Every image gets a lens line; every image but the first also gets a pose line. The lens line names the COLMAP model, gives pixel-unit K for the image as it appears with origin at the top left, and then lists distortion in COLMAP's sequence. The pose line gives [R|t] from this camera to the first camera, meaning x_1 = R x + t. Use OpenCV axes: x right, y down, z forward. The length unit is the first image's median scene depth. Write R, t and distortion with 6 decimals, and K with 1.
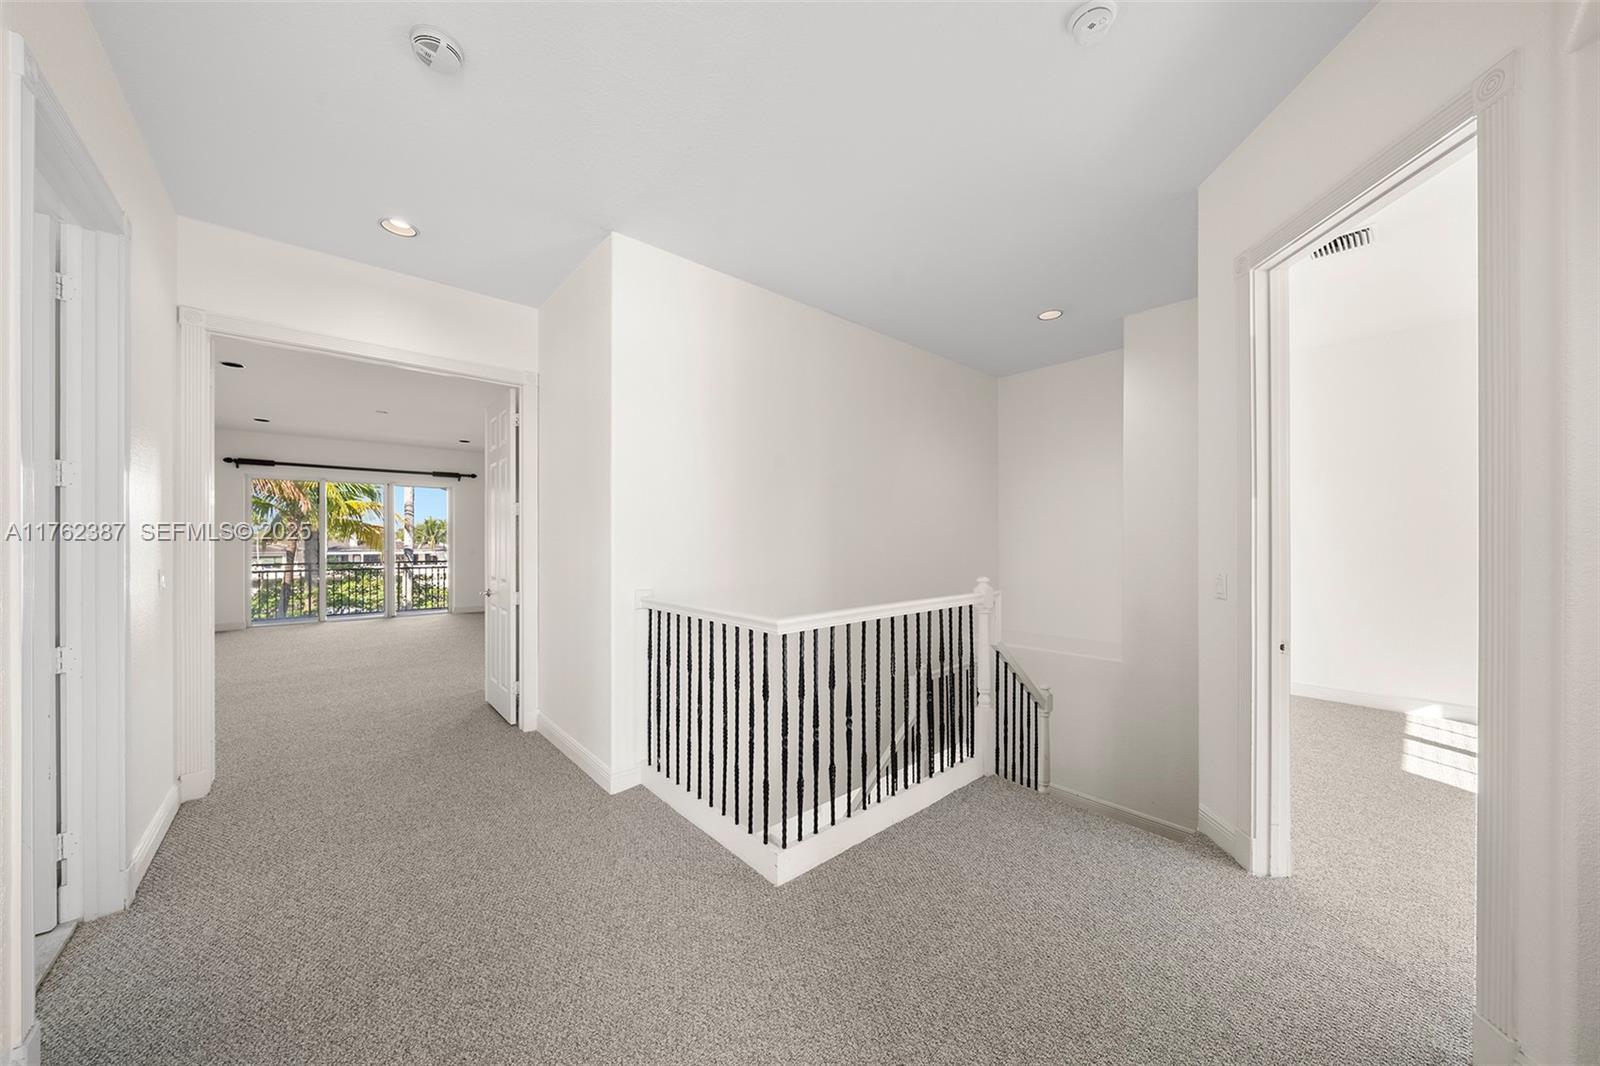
lens RADIAL K [[552.2, 0, 800.4], [0, 552.2, 545.7], [0, 0, 1]] dist [-0.005203, -0.000076]
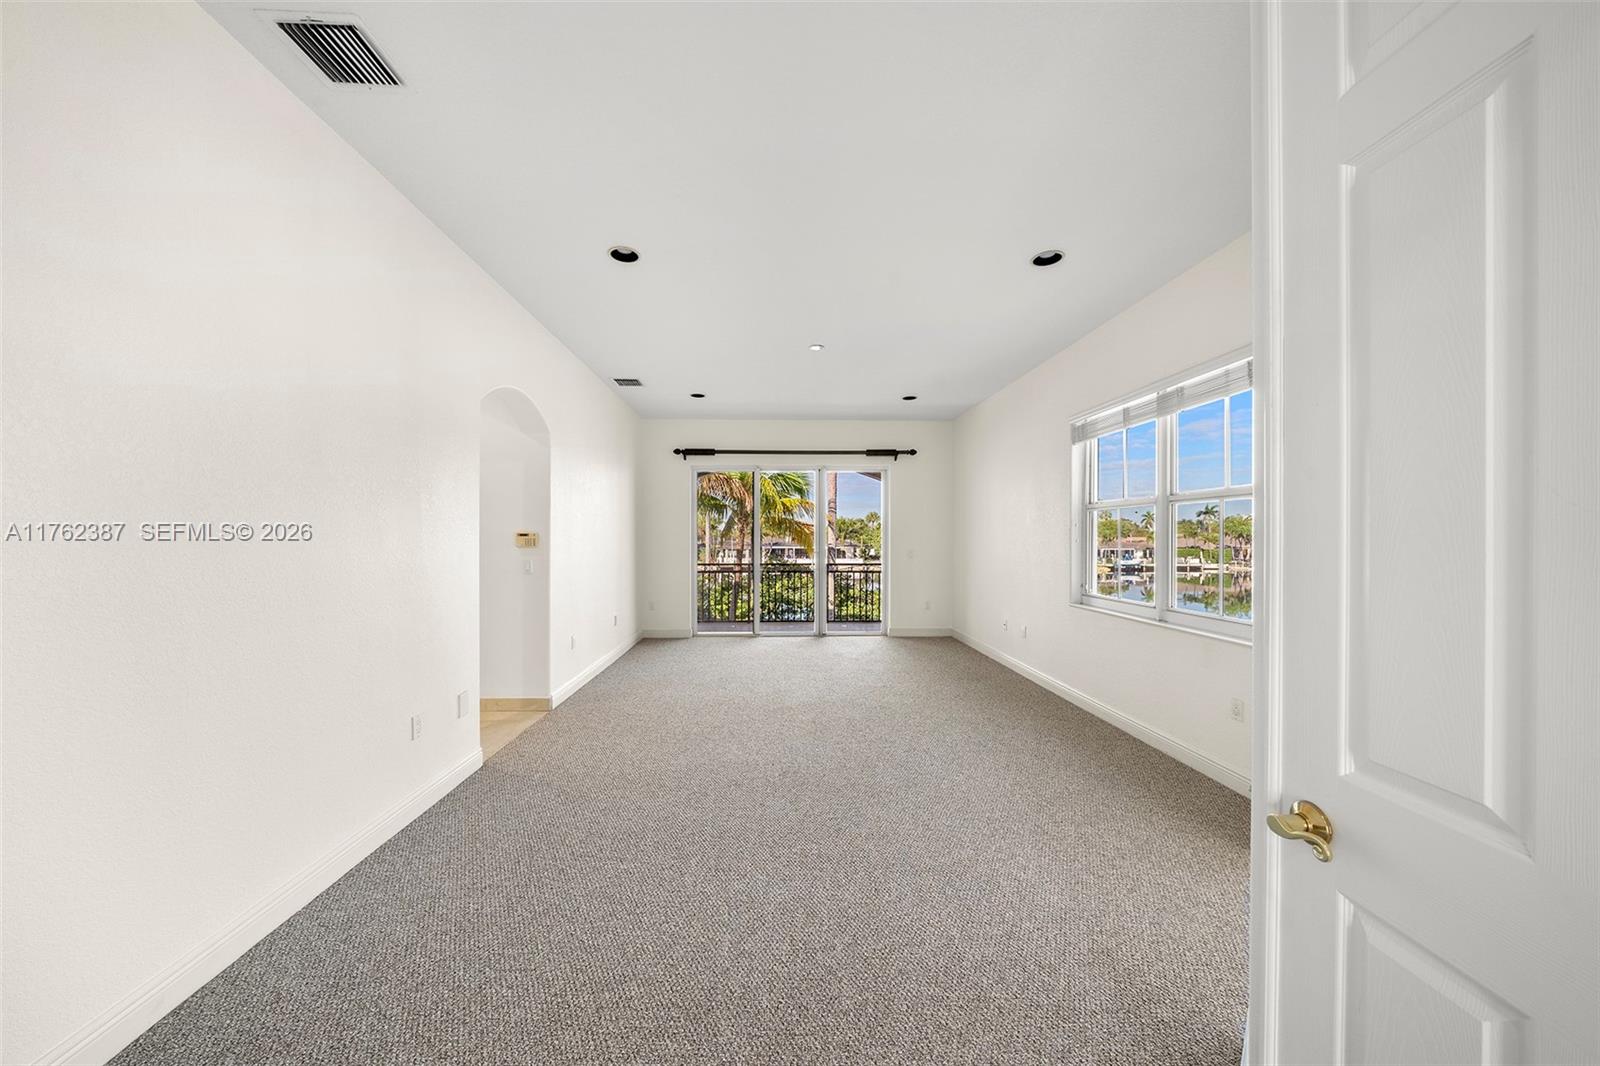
lens RADIAL K [[552.2, 0, 799.9], [0, 552.2, 533.8], [0, 0, 1]] dist [-0.005203, -0.000076]
pose [[0.789400, -0.006458, -0.613846, -0.192312], [-0.002162, 0.999909, -0.013300, -0.005173], [0.613876, 0.011826, 0.789314, 0.240684]]
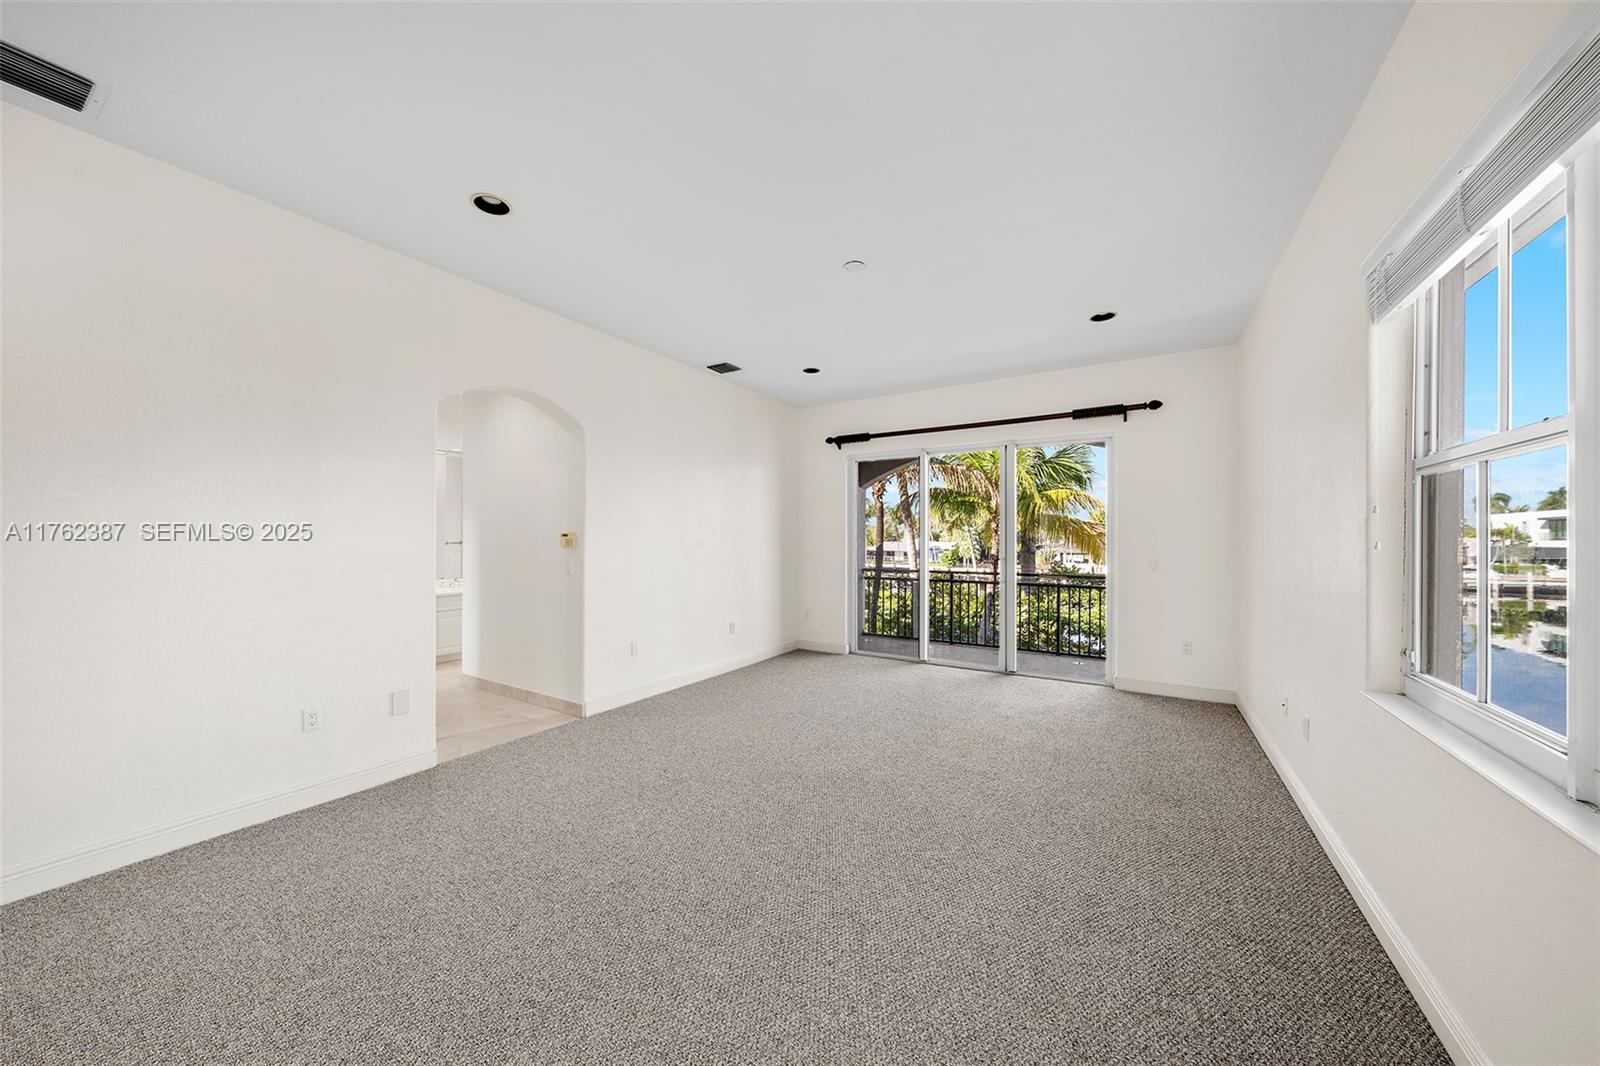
lens RADIAL K [[552.2, 0, 797.5], [0, 552.2, 542.4], [0, 0, 1]] dist [-0.005203, -0.000076]
pose [[0.295558, 0.002606, -0.955321, -0.175202], [-0.007952, 0.999968, 0.000267, -0.005389], [0.955292, 0.007518, 0.295569, 0.425744]]
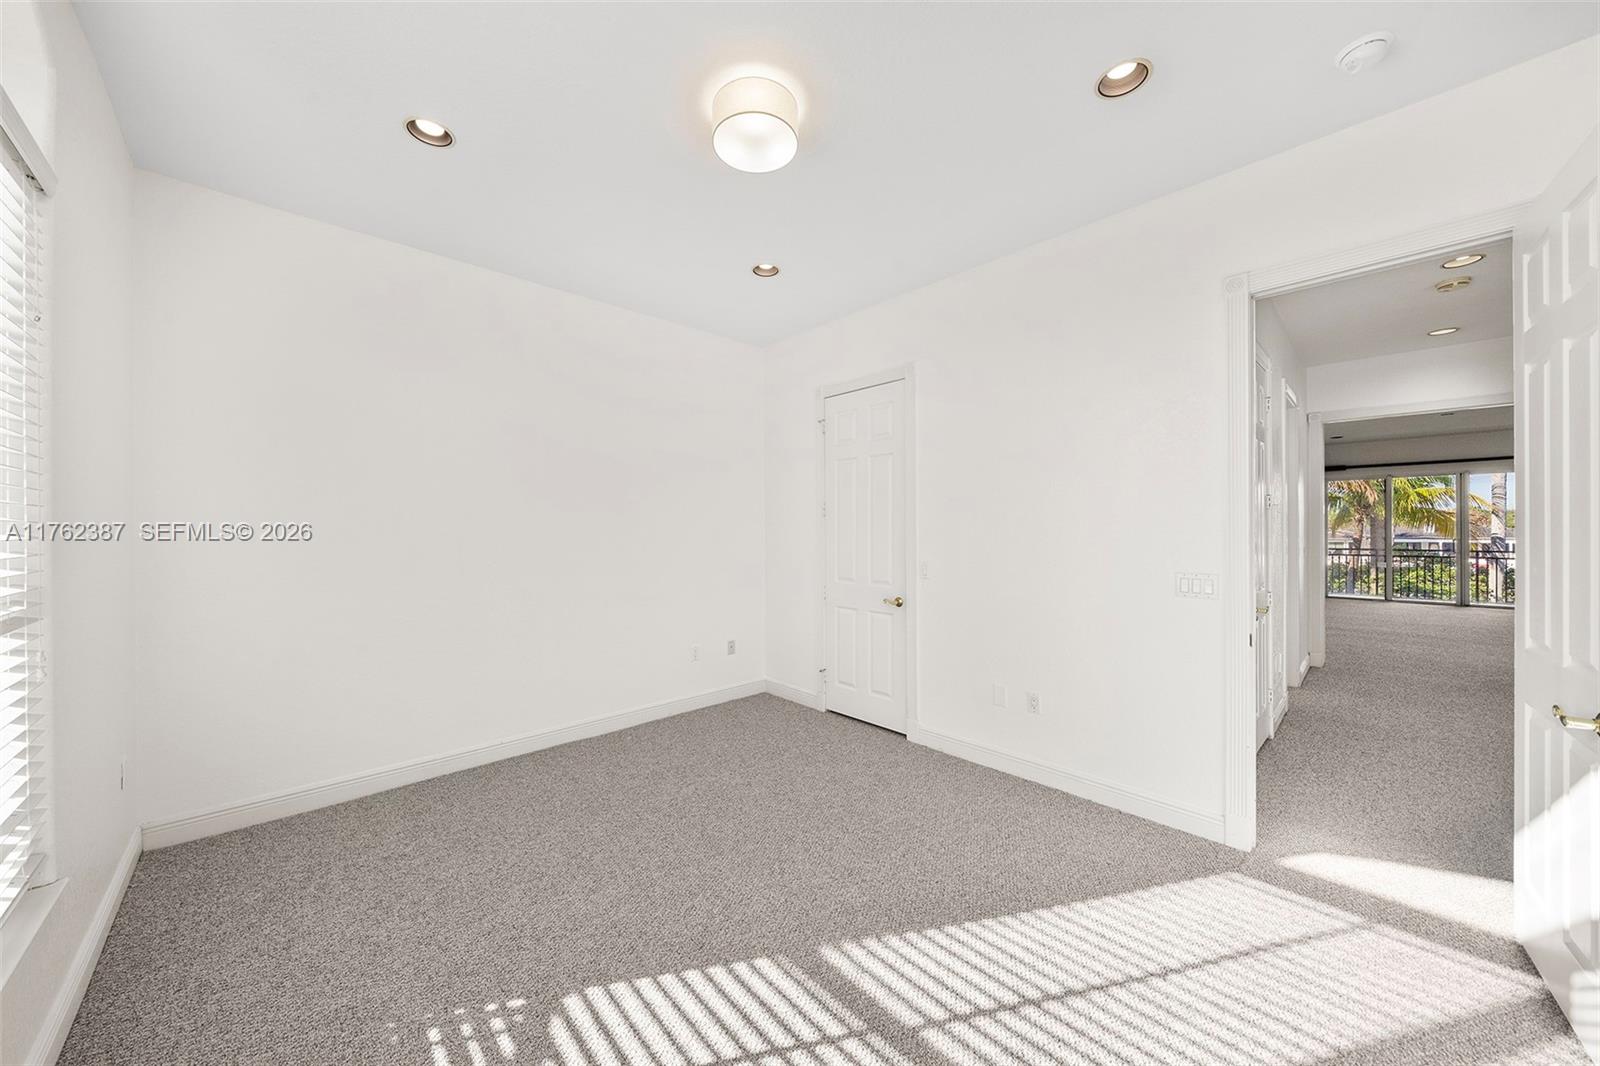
lens RADIAL K [[552.2, 0, 804.5], [0, 552.2, 530.9], [0, 0, 1]] dist [-0.005203, -0.000076]
pose [[0.038190, 0.001013, -0.999270, 0.129885], [-0.002377, 0.999997, 0.000923, -0.002961], [0.999268, 0.002340, 0.038192, -0.149442]]
